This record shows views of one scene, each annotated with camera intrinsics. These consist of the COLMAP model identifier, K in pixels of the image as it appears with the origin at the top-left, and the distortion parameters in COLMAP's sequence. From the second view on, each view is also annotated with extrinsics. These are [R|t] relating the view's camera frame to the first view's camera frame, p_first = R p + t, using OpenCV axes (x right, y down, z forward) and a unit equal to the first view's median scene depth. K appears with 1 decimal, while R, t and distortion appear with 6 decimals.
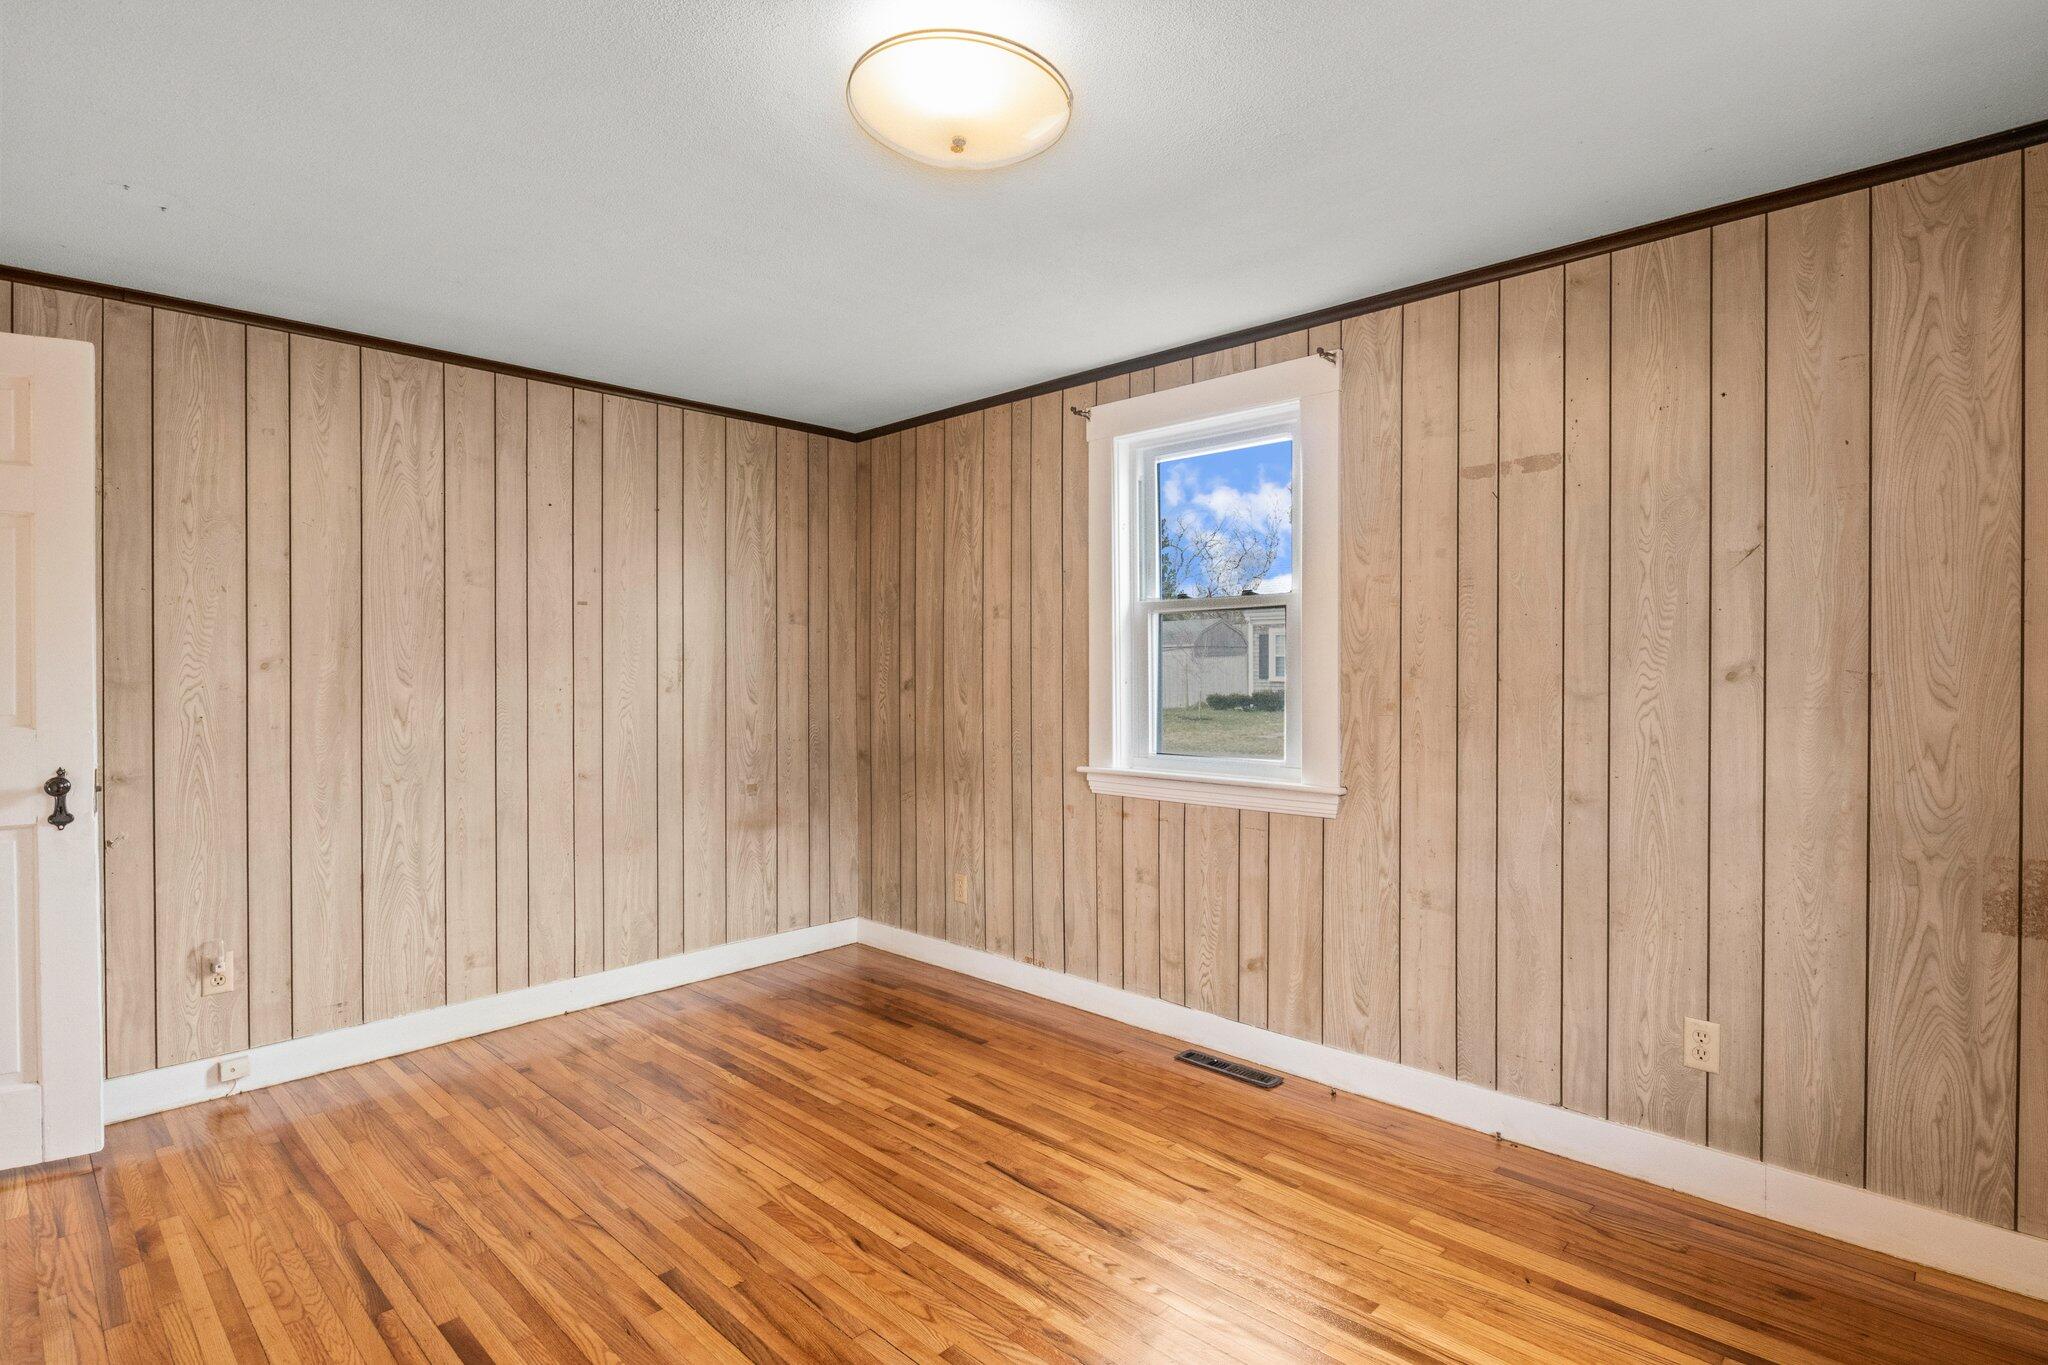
lens RADIAL K [[1027.8, 0, 1032.9], [0, 1027.8, 671.7], [0, 0, 1]] dist [-0.004524, -0.000588]
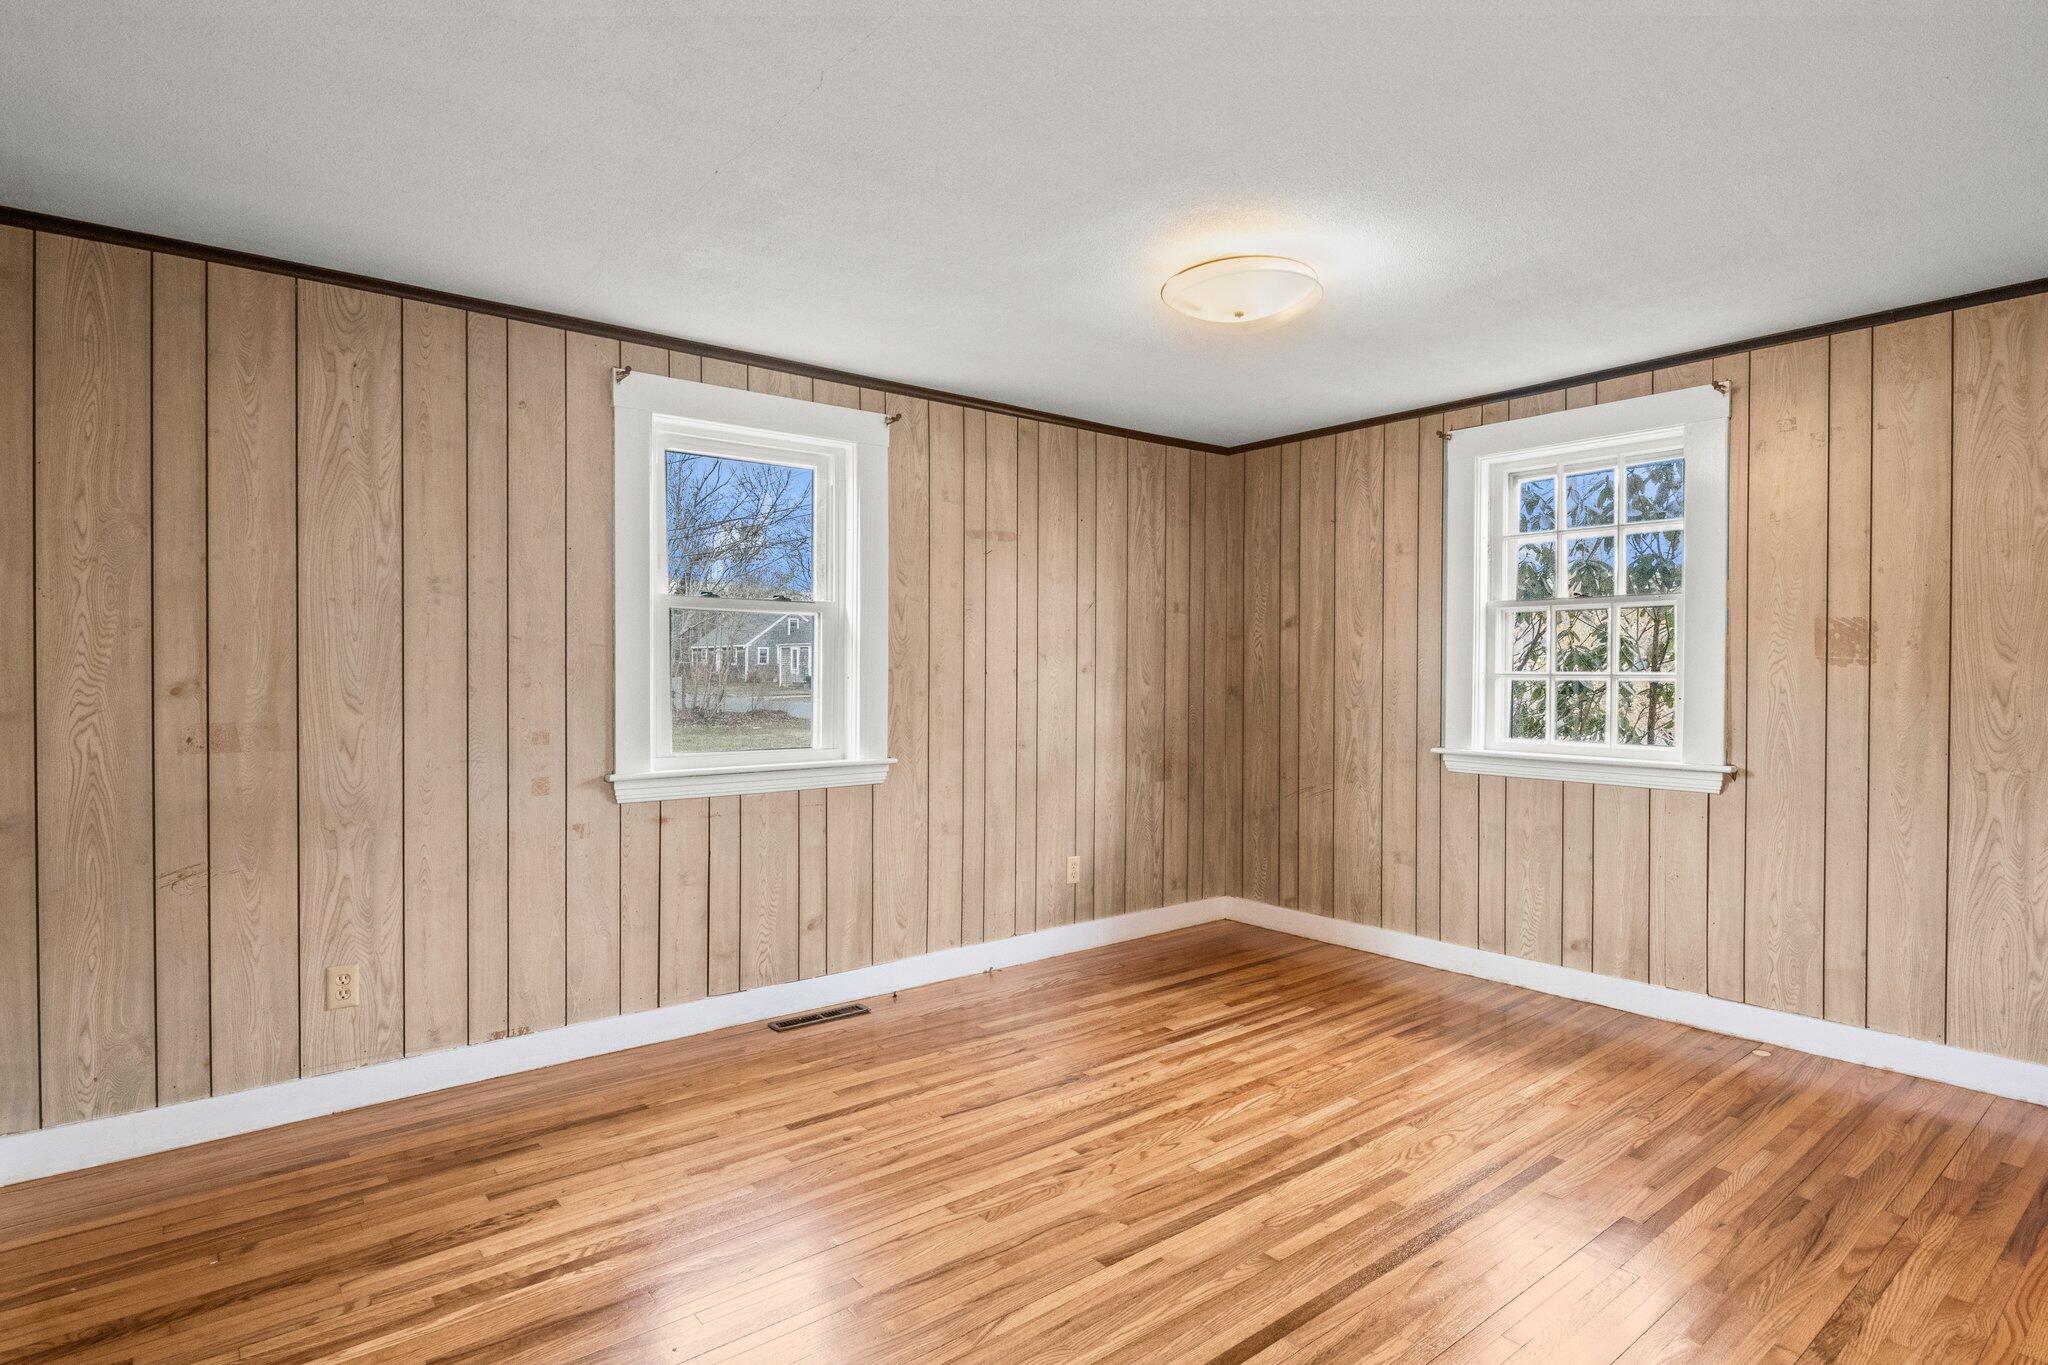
lens RADIAL K [[1027.8, 0, 1032.9], [0, 1027.8, 671.7], [0, 0, 1]] dist [-0.004524, -0.000588]
pose [[0.148449, -0.004127, 0.988911, -0.971843], [-0.000877, 0.999990, 0.004305, -0.000601], [-0.988920, -0.001507, 0.148444, 0.651943]]
